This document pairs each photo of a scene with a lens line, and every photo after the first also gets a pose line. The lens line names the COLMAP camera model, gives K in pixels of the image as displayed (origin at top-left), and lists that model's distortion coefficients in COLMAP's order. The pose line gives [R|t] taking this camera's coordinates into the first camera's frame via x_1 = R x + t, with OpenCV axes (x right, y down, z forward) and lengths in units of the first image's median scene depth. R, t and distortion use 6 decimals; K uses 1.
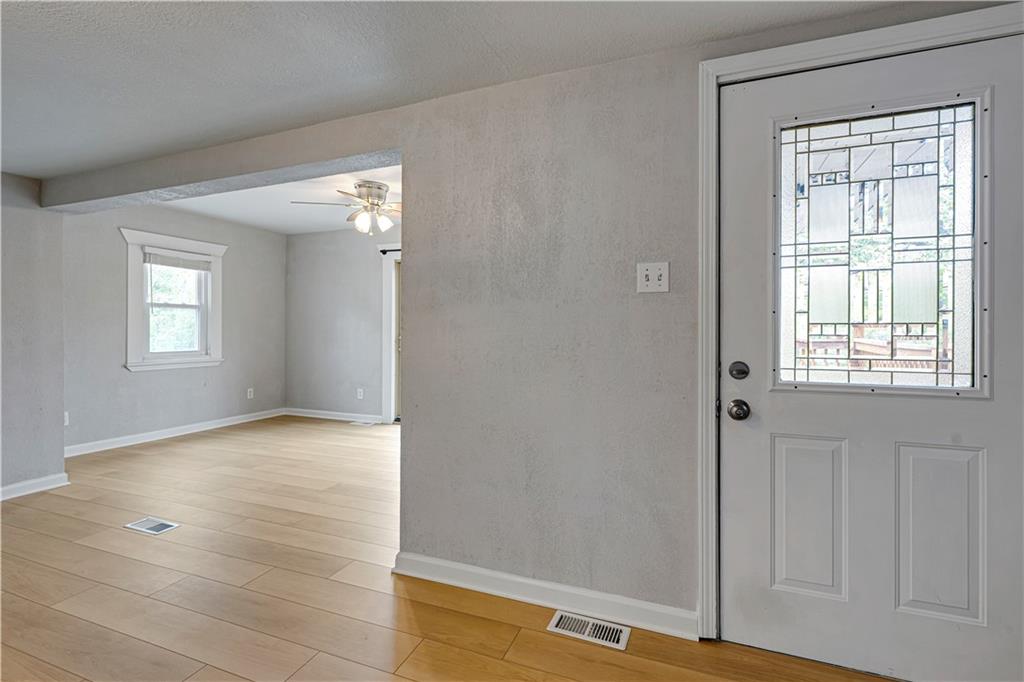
lens RADIAL K [[483.0, 0, 515.9], [0, 483.0, 332.7], [0, 0, 1]] dist [0.005151, 0.000103]
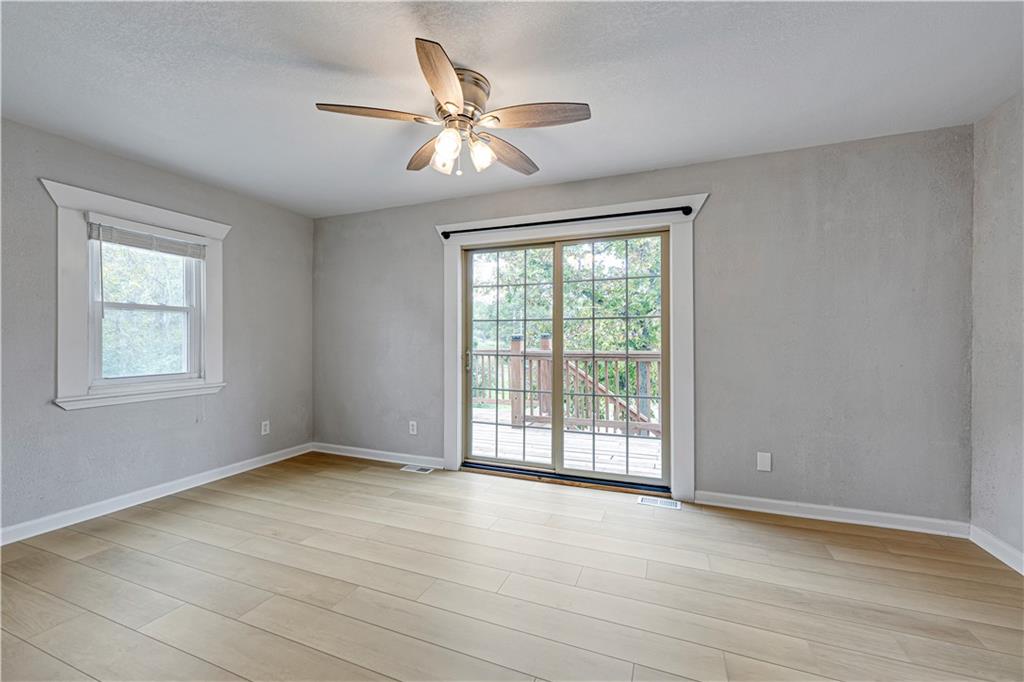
lens RADIAL K [[408.0, 0, 515.1], [0, 408.0, 341.3], [0, 0, 1]] dist [-0.003018, 0.000646]
pose [[0.999982, -0.003364, 0.004958, -0.184560], [0.003365, 0.999994, -0.000162, -0.006368], [-0.004958, 0.000178, 0.999988, 0.408559]]
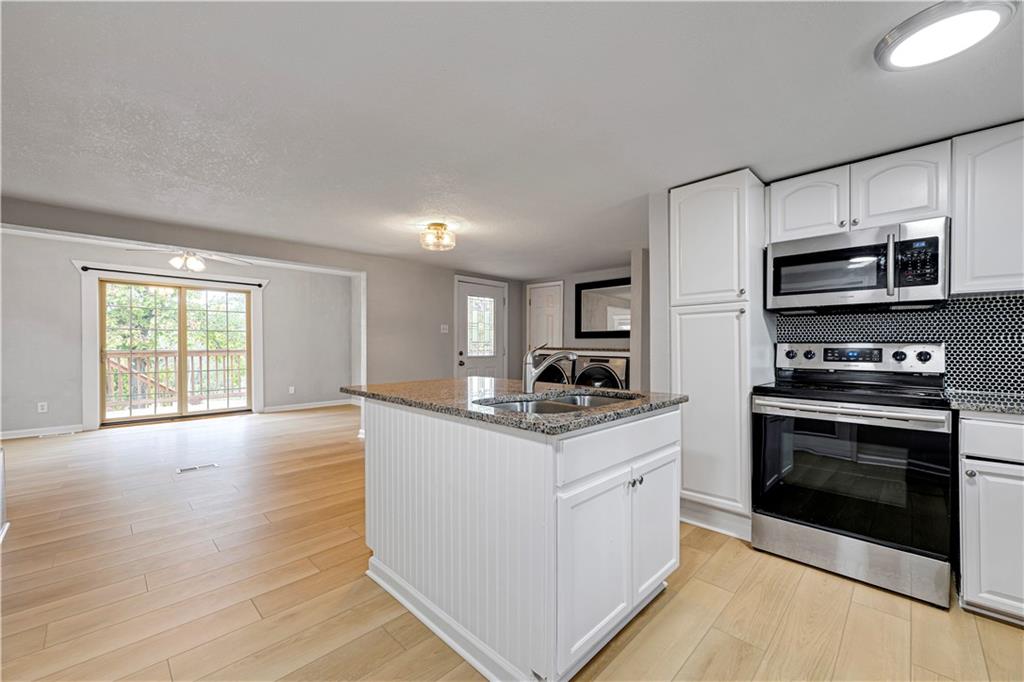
lens RADIAL K [[408.0, 0, 508.8], [0, 408.0, 346.5], [0, 0, 1]] dist [-0.003018, 0.000646]
pose [[0.394958, -0.004692, 0.918687, -0.779017], [0.002859, 0.999988, 0.003878, 0.002194], [-0.918695, 0.001095, 0.394967, -0.219277]]
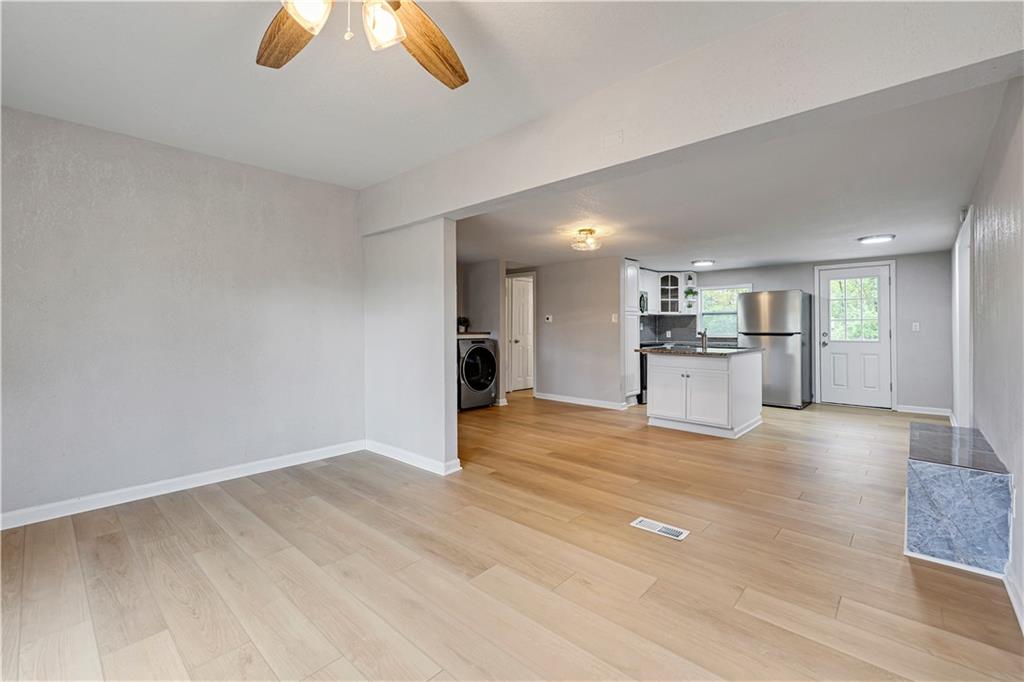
lens RADIAL K [[439.2, 0, 506.7], [0, 439.2, 326.7], [0, 0, 1]] dist [-0.004292, -0.000162]
pose [[-0.930590, 0.000261, 0.366063, -0.394324], [0.001127, 0.999997, 0.002151, -0.006069], [-0.366061, 0.002414, -0.930588, 0.969584]]
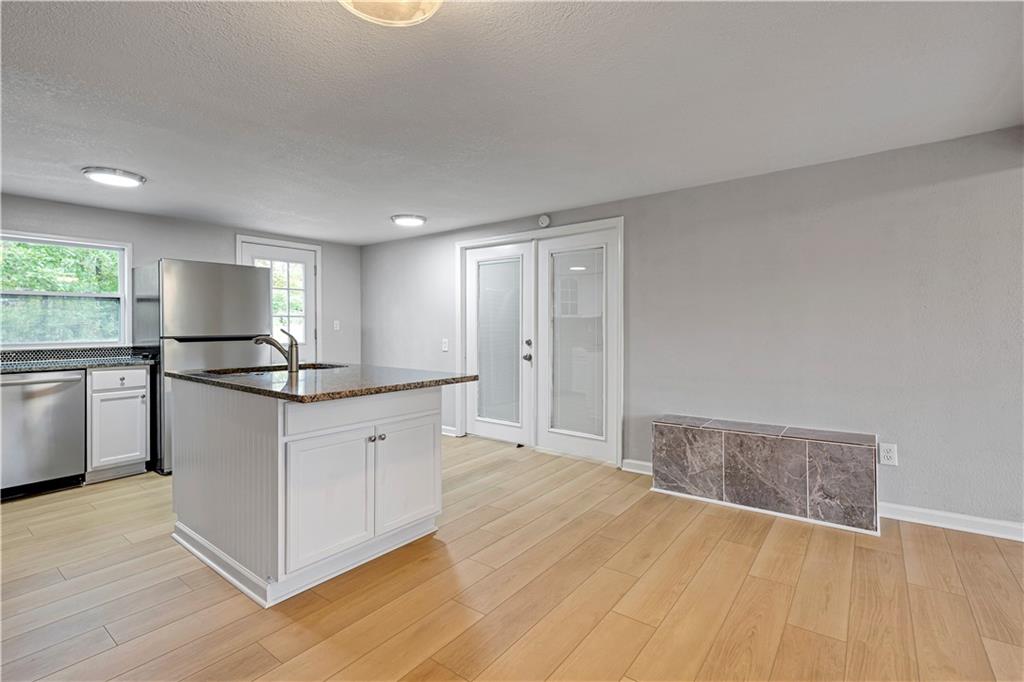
lens RADIAL K [[476.6, 0, 507.9], [0, 476.6, 318.3], [0, 0, 1]] dist [-0.001896, 0.000074]
pose [[-0.274808, -0.012963, -0.961412, -0.037548], [-0.000523, 0.999911, -0.013332, -0.004226], [0.961499, -0.003161, -0.274790, 0.250590]]
